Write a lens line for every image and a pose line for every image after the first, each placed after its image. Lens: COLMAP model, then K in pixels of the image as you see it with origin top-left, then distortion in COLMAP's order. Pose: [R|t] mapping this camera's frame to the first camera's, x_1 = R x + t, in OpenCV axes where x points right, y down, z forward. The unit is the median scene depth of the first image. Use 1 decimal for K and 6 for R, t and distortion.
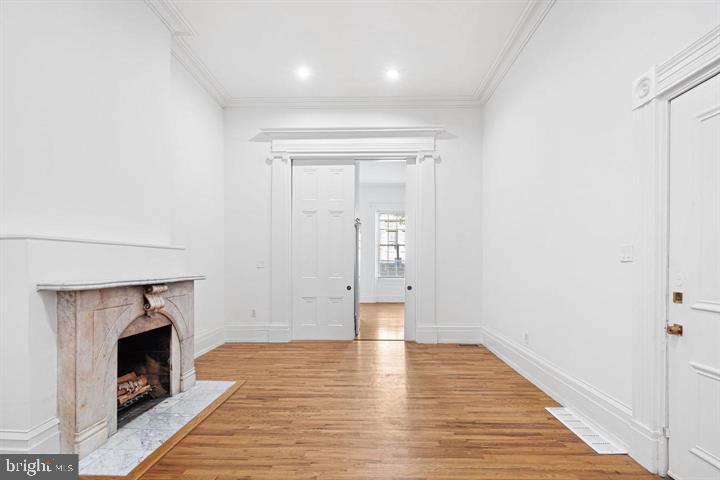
lens RADIAL K [[361.5, 0, 370.8], [0, 361.5, 269.2], [0, 0, 1]] dist [0.003813, -0.002167]
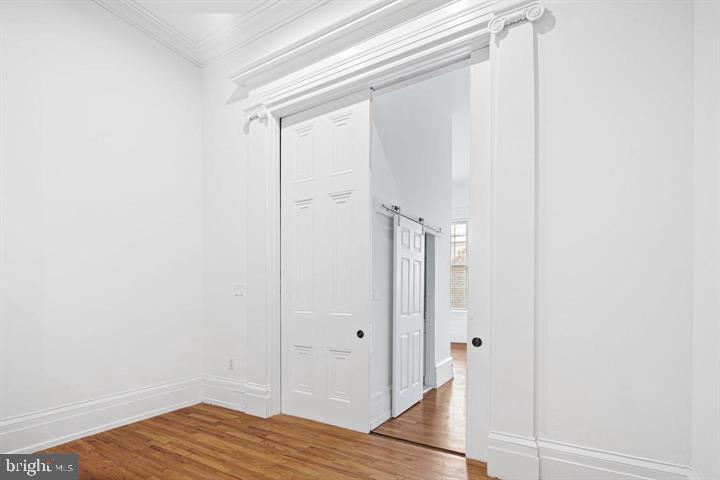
lens RADIAL K [[361.5, 0, 357.2], [0, 361.5, 296.6], [0, 0, 1]] dist [0.003813, -0.002167]
pose [[0.859213, 0.005156, -0.511592, 0.261696], [-0.006600, 0.999978, -0.001006, -0.003182], [0.511576, 0.004241, 0.859228, 0.683723]]
